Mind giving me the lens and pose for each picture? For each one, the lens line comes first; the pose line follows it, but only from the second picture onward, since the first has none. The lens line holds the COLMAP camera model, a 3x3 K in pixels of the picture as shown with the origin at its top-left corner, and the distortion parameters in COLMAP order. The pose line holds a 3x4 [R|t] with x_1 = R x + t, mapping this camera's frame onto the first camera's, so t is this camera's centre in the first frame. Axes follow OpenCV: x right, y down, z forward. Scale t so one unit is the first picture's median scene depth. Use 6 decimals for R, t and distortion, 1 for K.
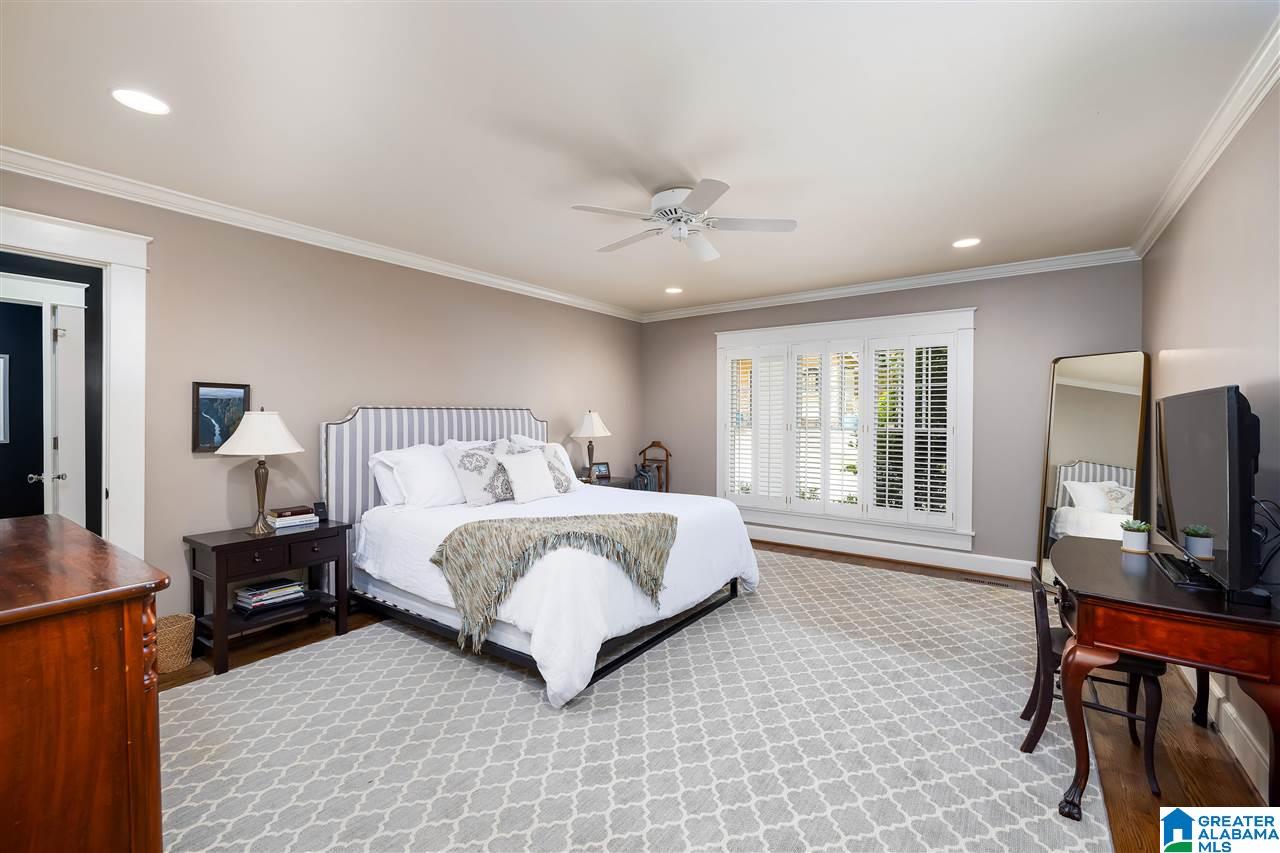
lens RADIAL K [[549.3, 0, 640.0], [0, 549.3, 426.5], [0, 0, 1]] dist [0.000143, -0.000019]
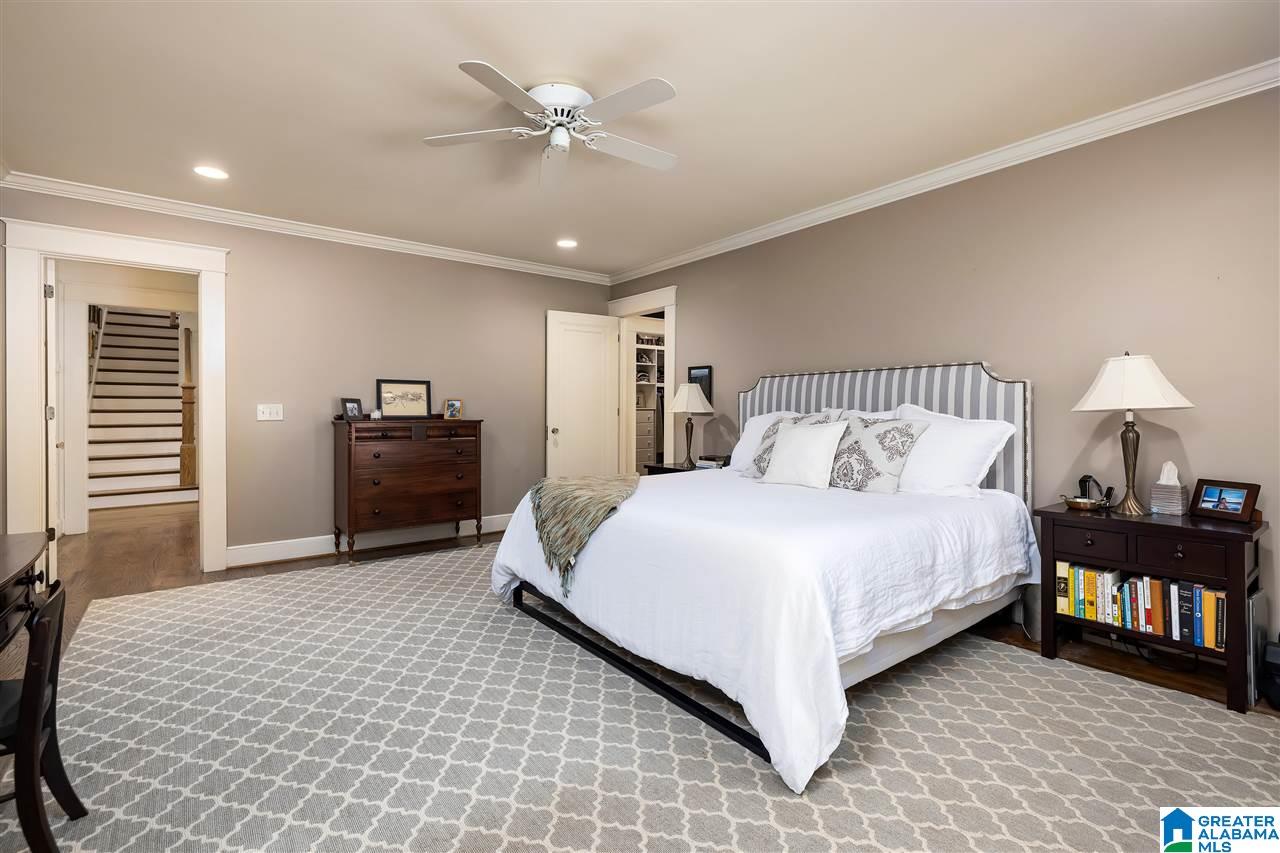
lens RADIAL K [[573.9, 0, 643.1], [0, 573.9, 397.8], [0, 0, 1]] dist [0.016761, 0.000220]
pose [[-0.283261, -0.002375, -0.959040, 0.809173], [0.001537, 0.999995, -0.002930, 0.014247], [0.959042, -0.002304, -0.283255, 1.265425]]
